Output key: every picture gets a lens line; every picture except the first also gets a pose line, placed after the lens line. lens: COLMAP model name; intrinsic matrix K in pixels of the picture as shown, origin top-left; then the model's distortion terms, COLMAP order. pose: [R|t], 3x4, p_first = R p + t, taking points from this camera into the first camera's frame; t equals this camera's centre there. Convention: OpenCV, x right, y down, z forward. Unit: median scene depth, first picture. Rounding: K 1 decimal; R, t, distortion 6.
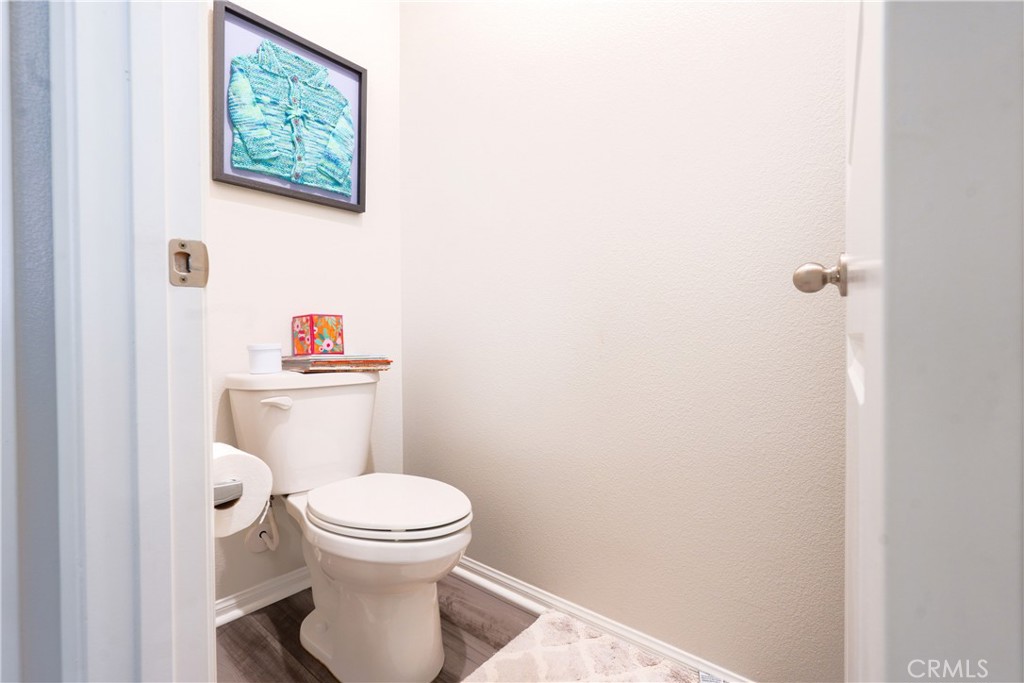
lens RADIAL K [[469.8, 0, 513.9], [0, 469.8, 340.2], [0, 0, 1]] dist [0.000191, 0.001193]
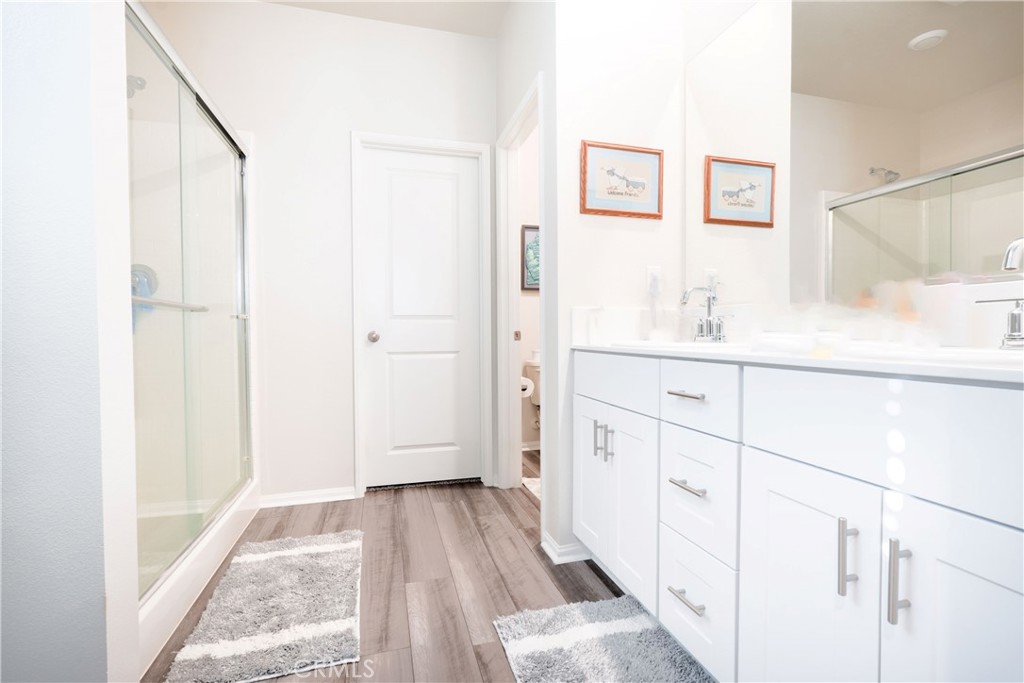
lens RADIAL K [[469.8, 0, 513.9], [0, 469.8, 340.2], [0, 0, 1]] dist [0.000191, 0.001193]
pose [[0.835447, 0.009603, -0.549486, 0.854686], [-0.002247, 0.999899, 0.014057, -0.083777], [0.549566, -0.010509, 0.835384, -1.352275]]
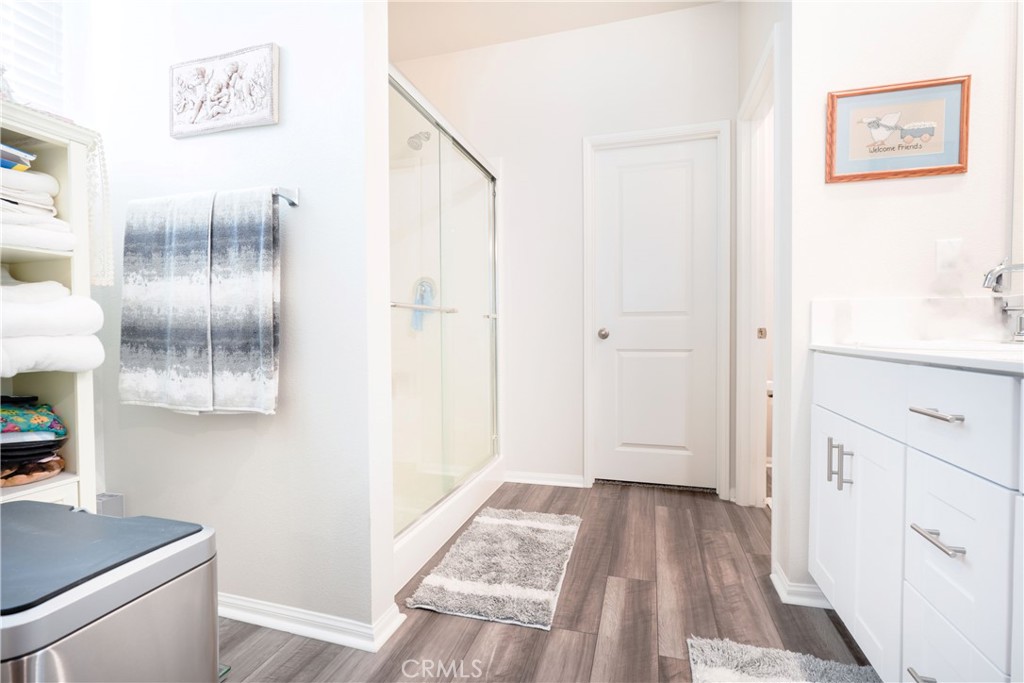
lens RADIAL K [[479.7, 0, 511.3], [0, 479.7, 338.8], [0, 0, 1]] dist [-0.011687, 0.012722]
pose [[0.419107, 0.017866, -0.907761, 0.996627], [-0.001900, 0.999821, 0.018801, -0.085512], [0.907935, -0.006155, 0.419066, -1.247823]]
